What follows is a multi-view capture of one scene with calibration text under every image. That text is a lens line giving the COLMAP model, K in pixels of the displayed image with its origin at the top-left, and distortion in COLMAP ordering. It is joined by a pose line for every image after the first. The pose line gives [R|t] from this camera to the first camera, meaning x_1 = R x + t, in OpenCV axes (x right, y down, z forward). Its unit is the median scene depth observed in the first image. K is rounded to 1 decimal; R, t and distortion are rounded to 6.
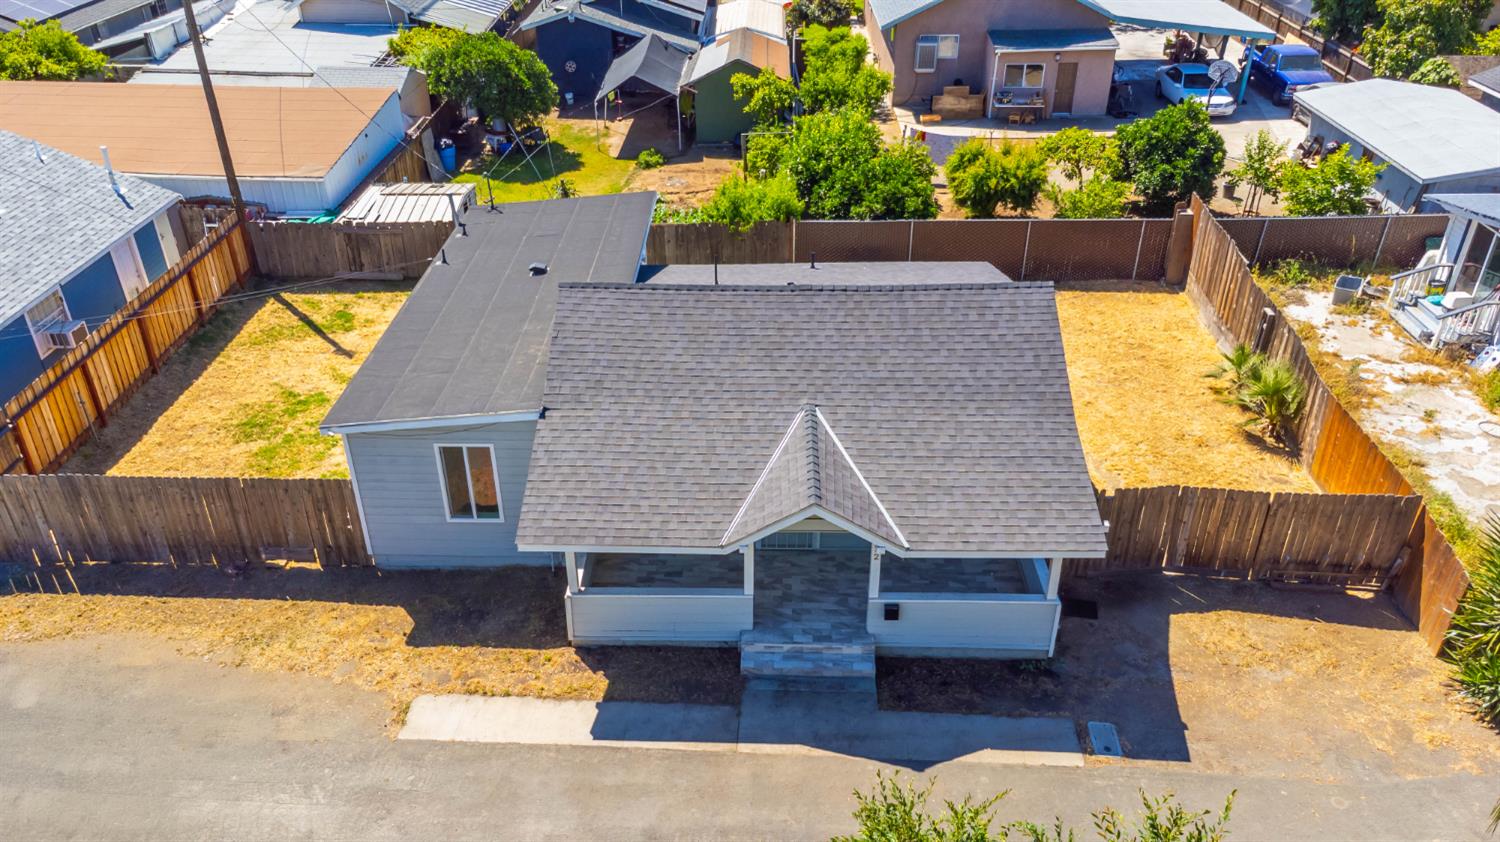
lens RADIAL K [[1119.2, 0, 750.0], [0, 1119.2, 421.0], [0, 0, 1]] dist [0.040741, 0.055016]
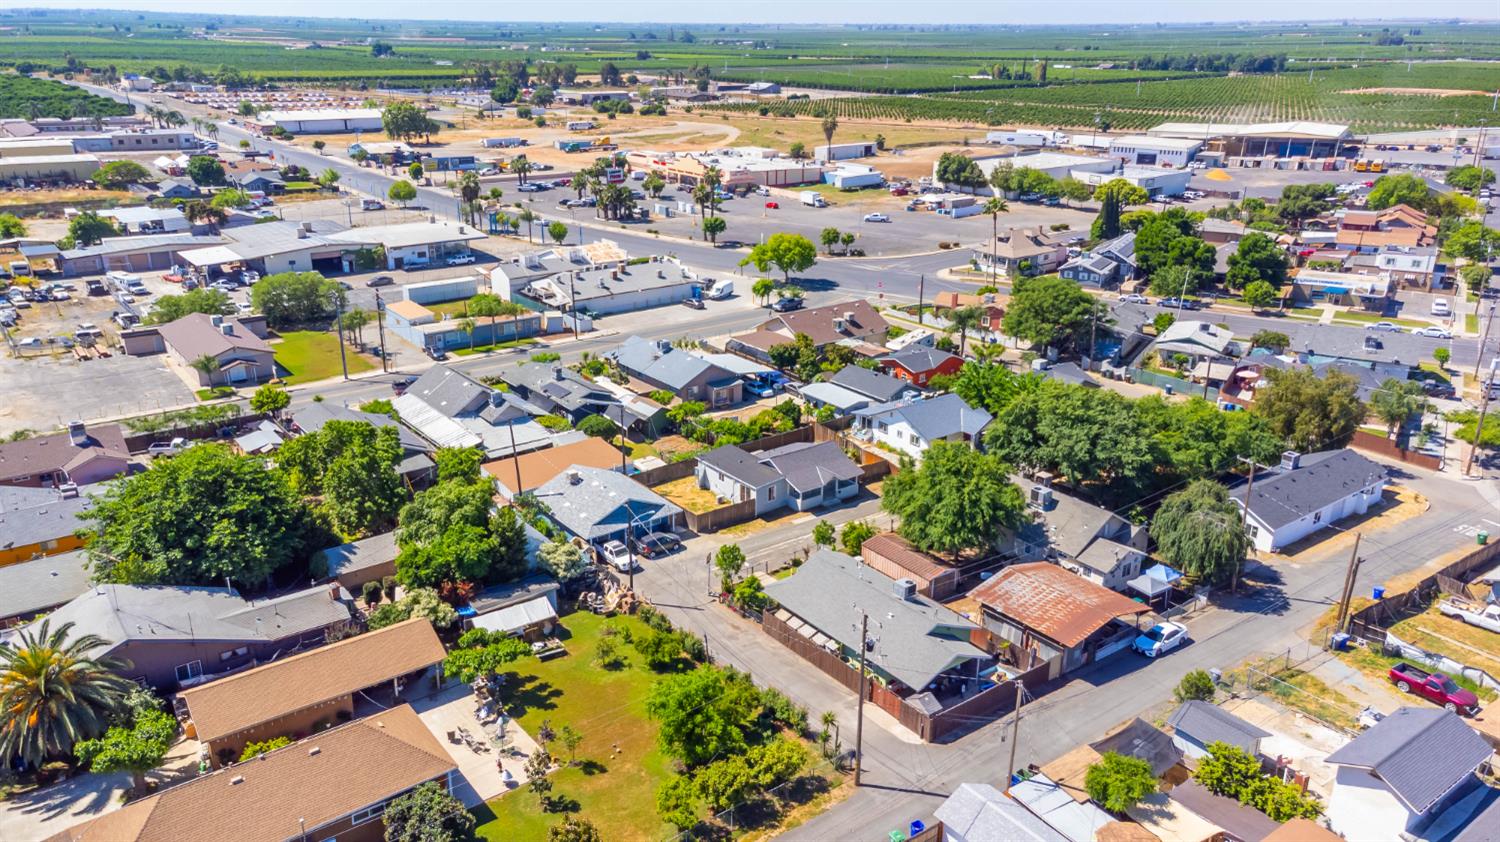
lens RADIAL K [[1119.2, 0, 750.0], [0, 1119.2, 421.0], [0, 0, 1]] dist [0.040741, 0.055016]
pose [[0.779733, -0.189170, 0.596851, -3.231076], [0.303890, 0.947797, -0.096604, 0.204814], [-0.547418, 0.256702, 0.796516, -3.158885]]
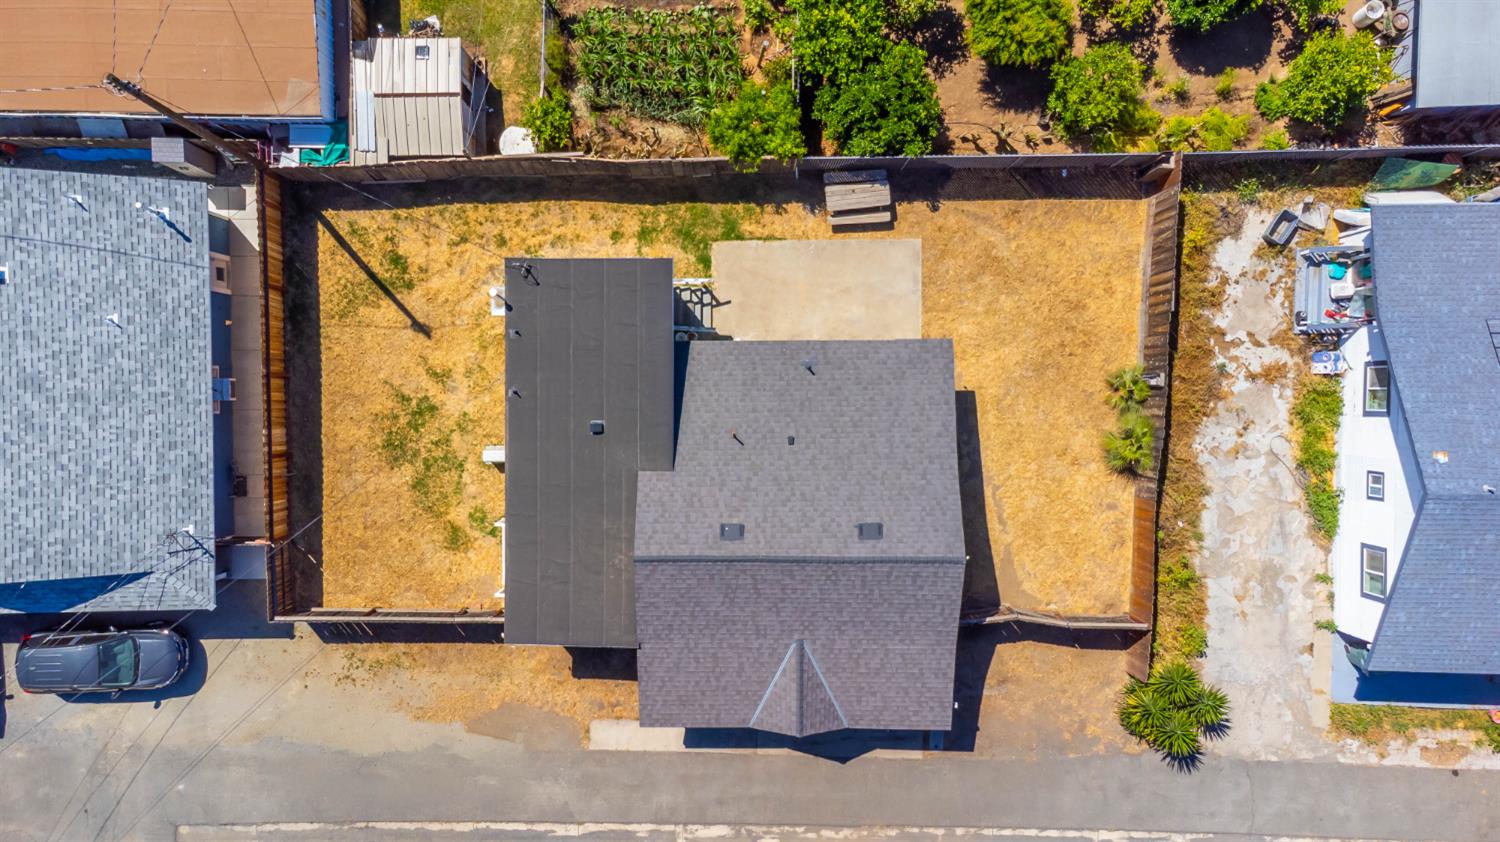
lens RADIAL K [[1119.2, 0, 750.0], [0, 1119.2, 421.0], [0, 0, 1]] dist [0.040741, 0.055016]
pose [[0.999655, -0.018377, 0.018774, -0.036265], [-0.007358, 0.490162, 0.871600, -1.294683], [-0.025220, -0.871438, 0.489858, 0.375114]]
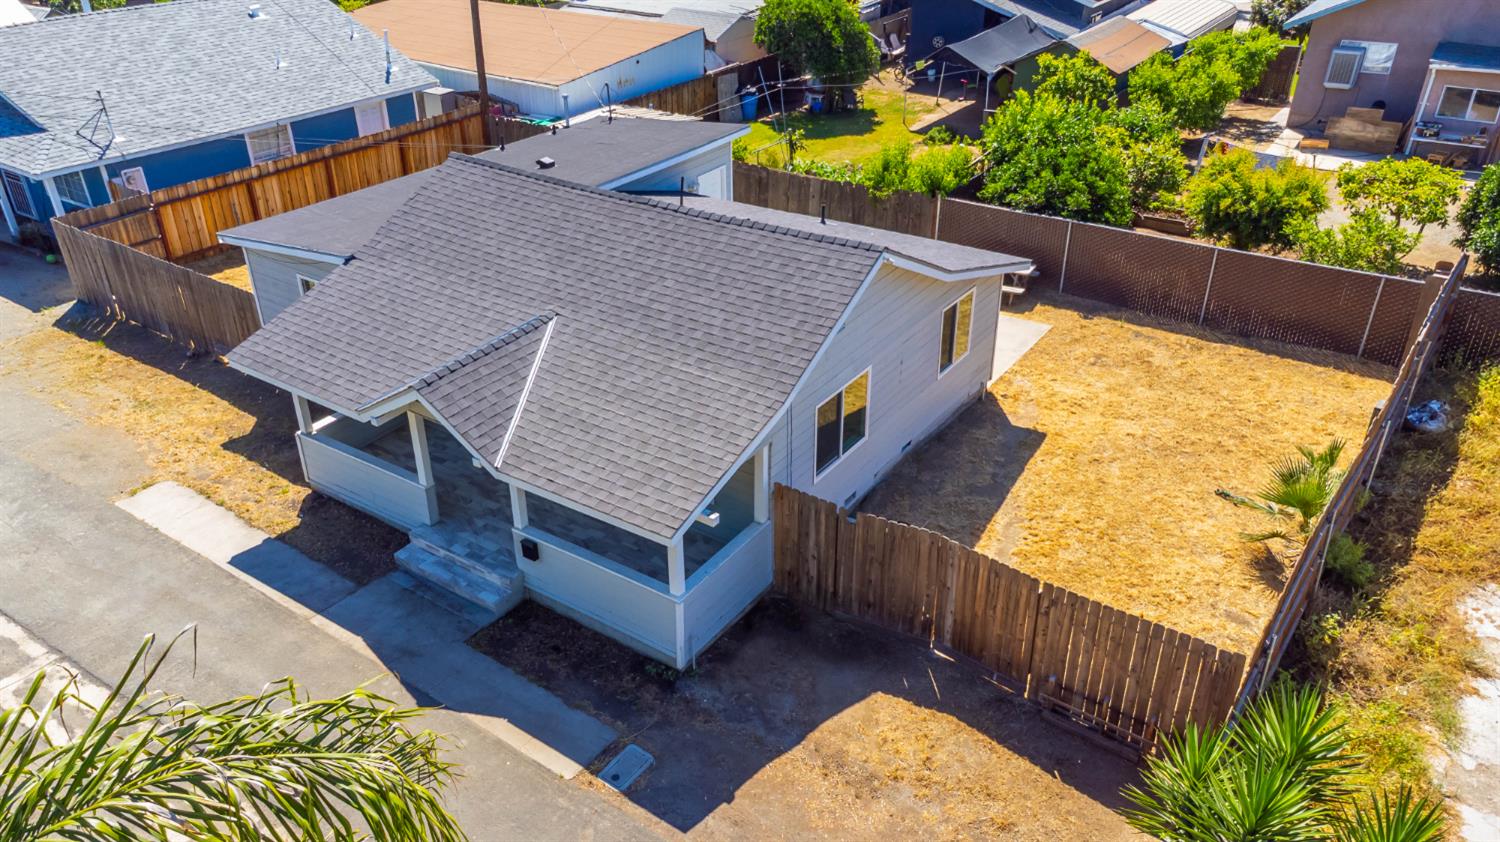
lens RADIAL K [[1119.2, 0, 750.0], [0, 1119.2, 421.0], [0, 0, 1]] dist [0.040741, 0.055016]
pose [[0.836514, 0.266510, -0.478767, 0.517141], [-0.277758, 0.959413, 0.048759, -0.014574], [0.472330, 0.092194, 0.876587, 0.229544]]
